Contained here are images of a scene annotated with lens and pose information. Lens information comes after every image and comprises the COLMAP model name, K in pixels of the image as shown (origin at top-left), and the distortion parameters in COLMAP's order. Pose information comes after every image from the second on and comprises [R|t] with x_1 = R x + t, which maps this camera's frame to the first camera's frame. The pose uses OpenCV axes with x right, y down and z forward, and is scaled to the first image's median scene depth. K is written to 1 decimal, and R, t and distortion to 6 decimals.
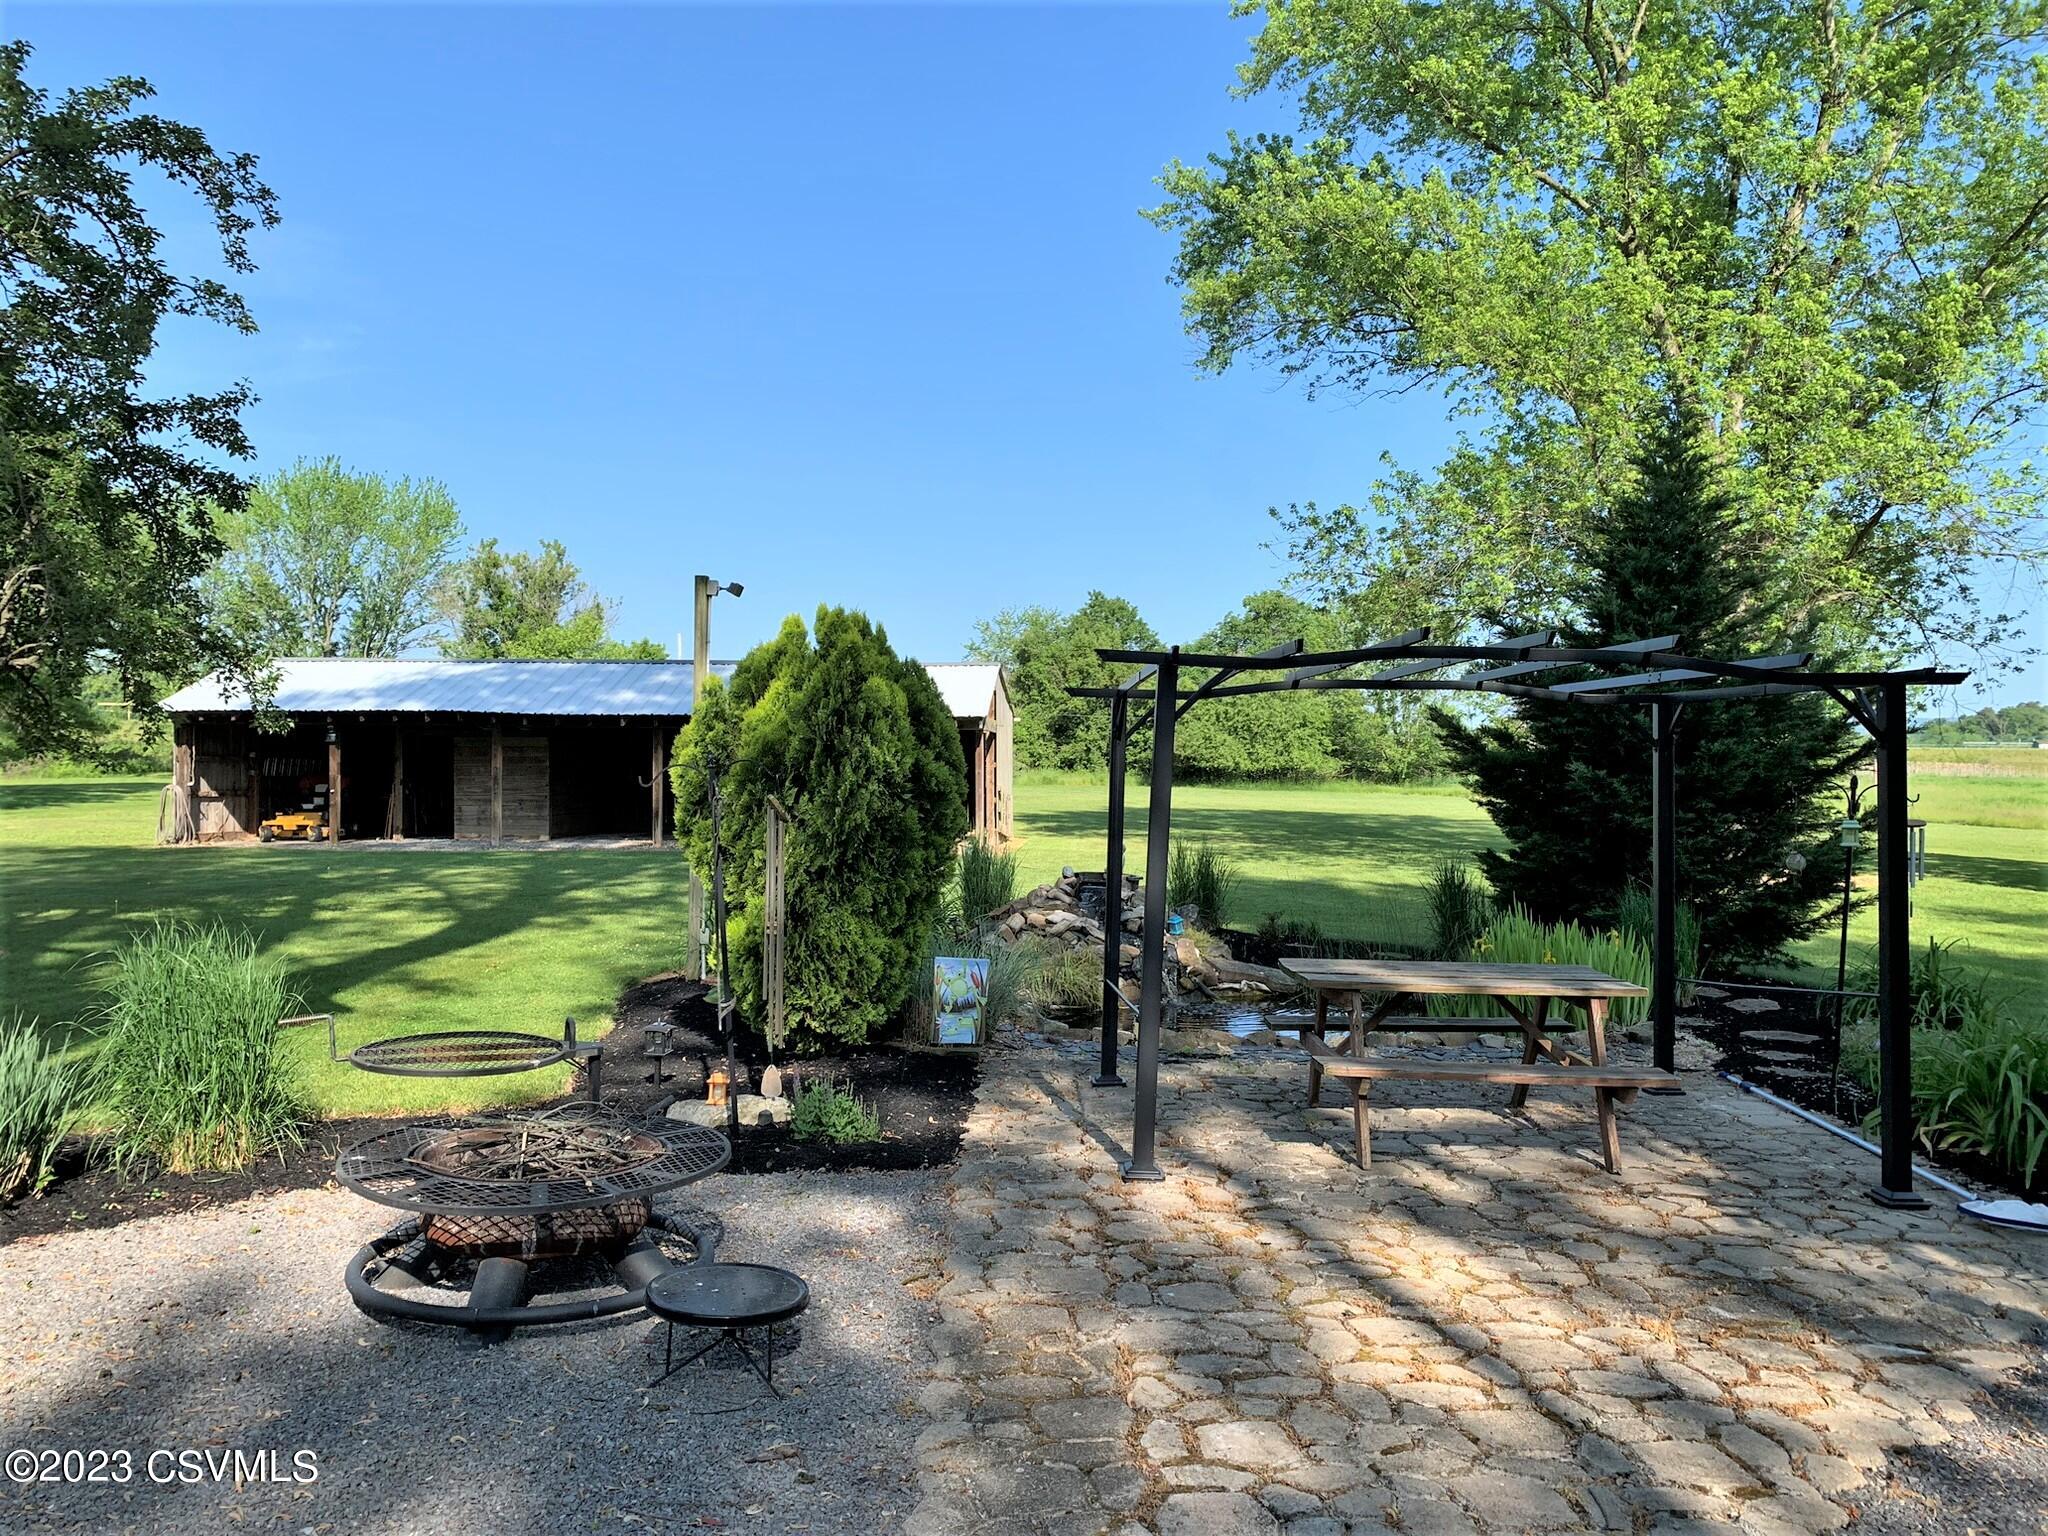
lens RADIAL K [[1562.3, 0, 1014.0], [0, 1562.3, 758.5], [0, 0, 1]] dist [0.054487, -0.065296]
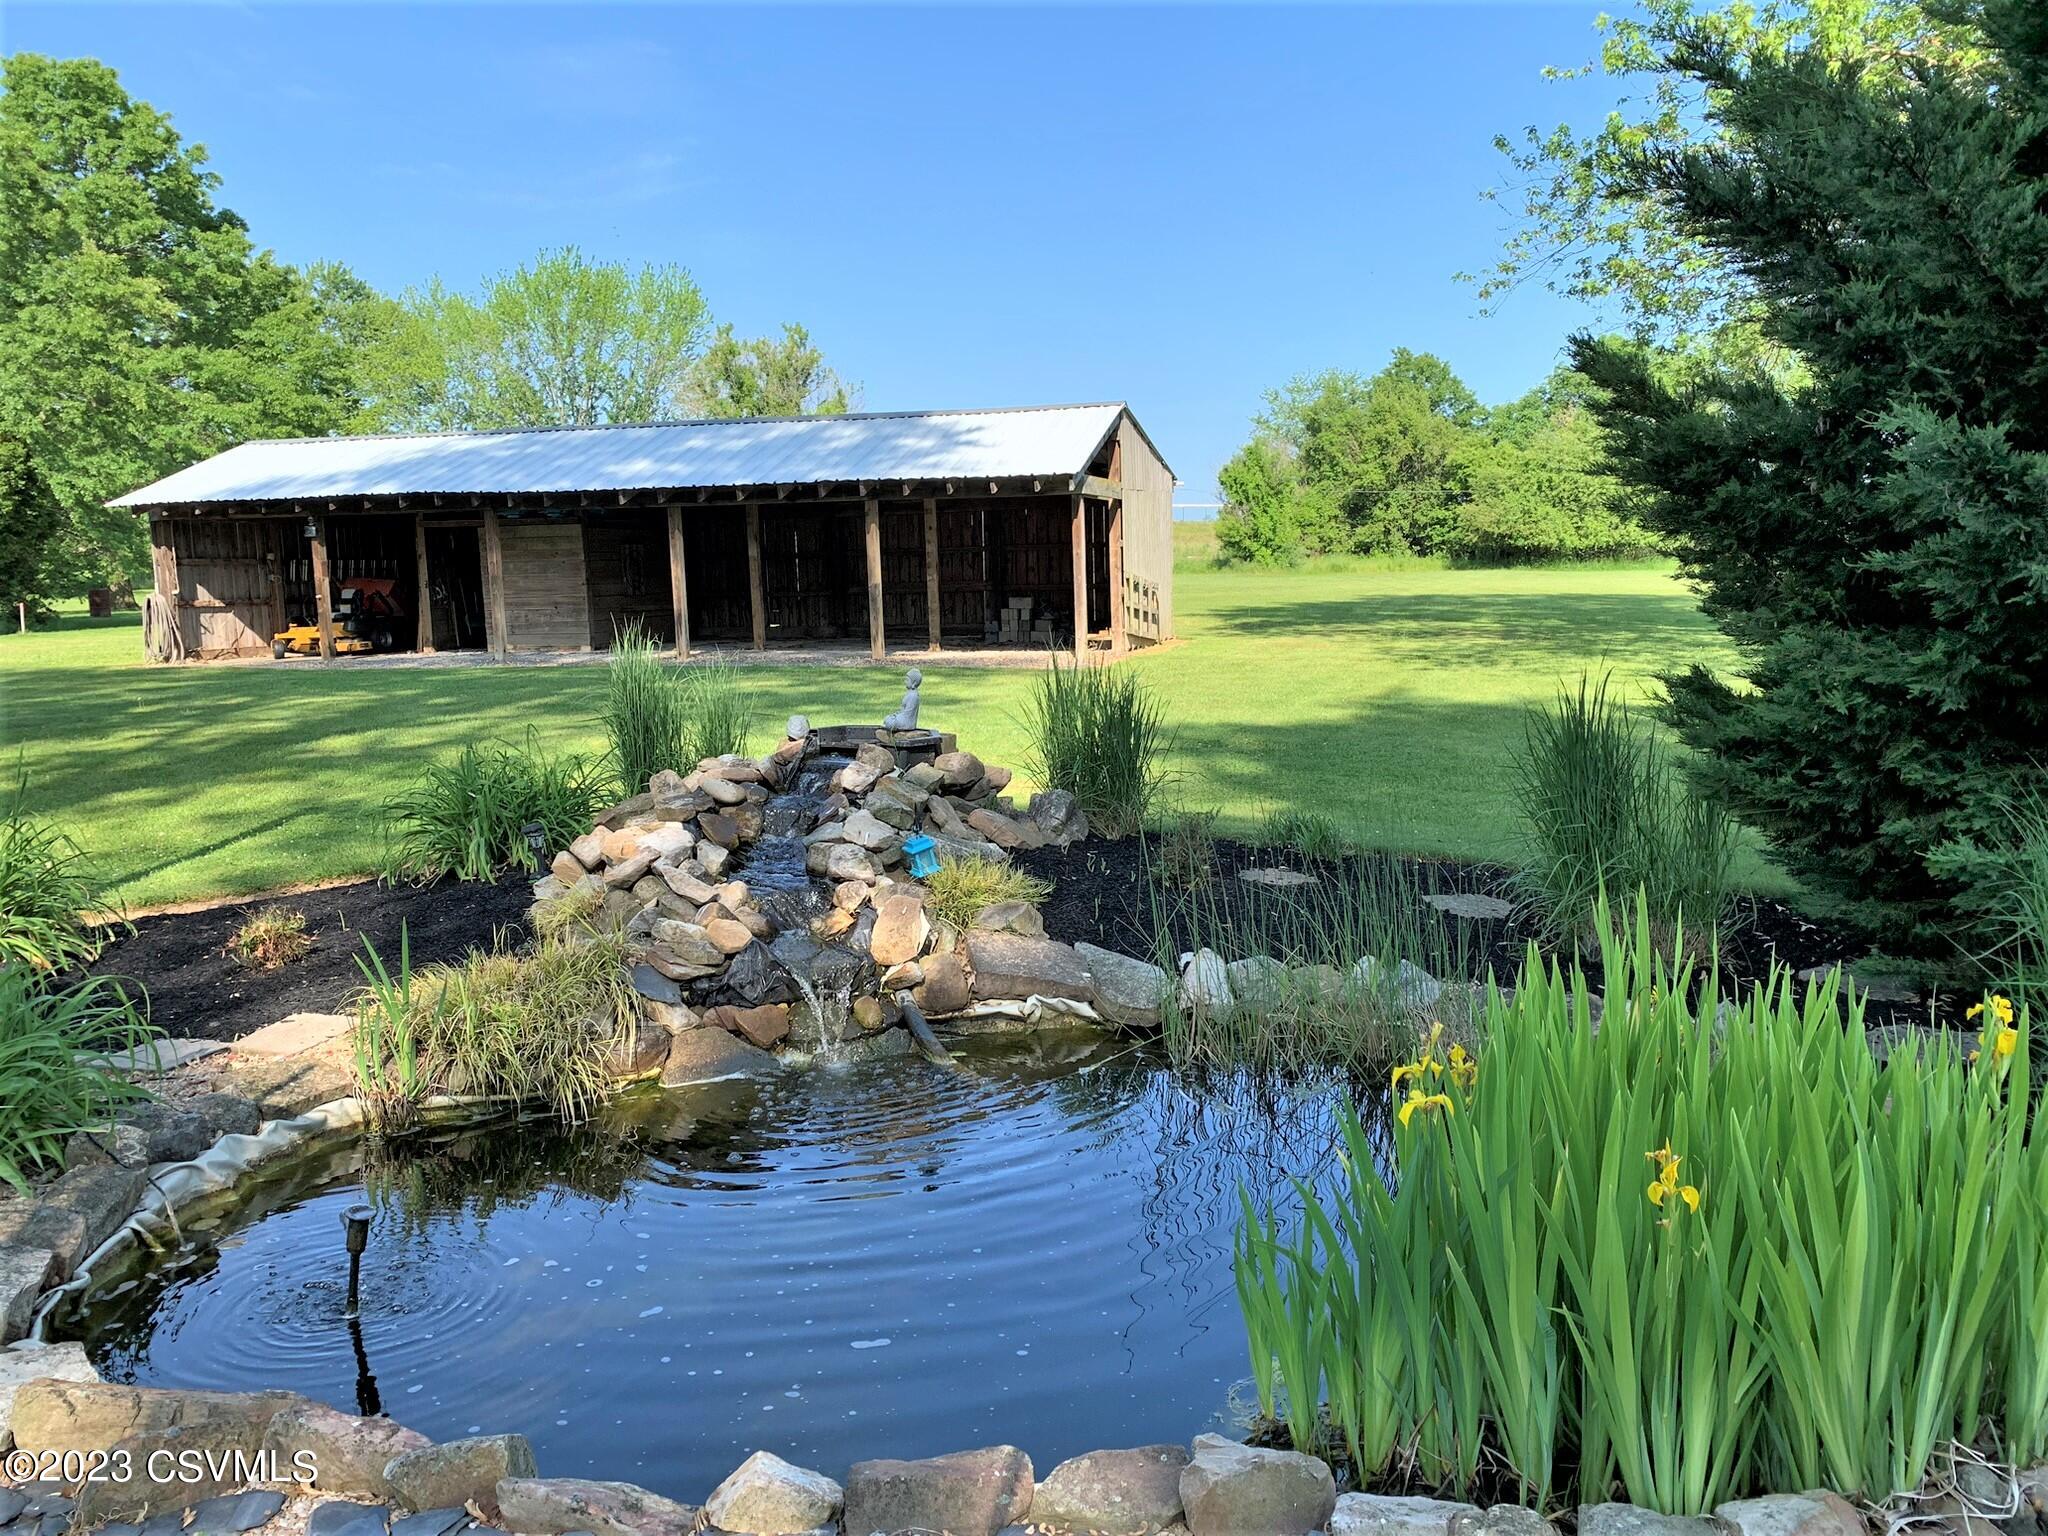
lens RADIAL K [[1562.3, 0, 1018.9], [0, 1562.3, 763.8], [0, 0, 1]] dist [0.054487, -0.065296]
pose [[0.977714, -0.002294, -0.209926, 0.095626], [0.030293, 0.991017, 0.130259, 0.010240], [0.207742, -0.133715, 0.969001, 0.246822]]
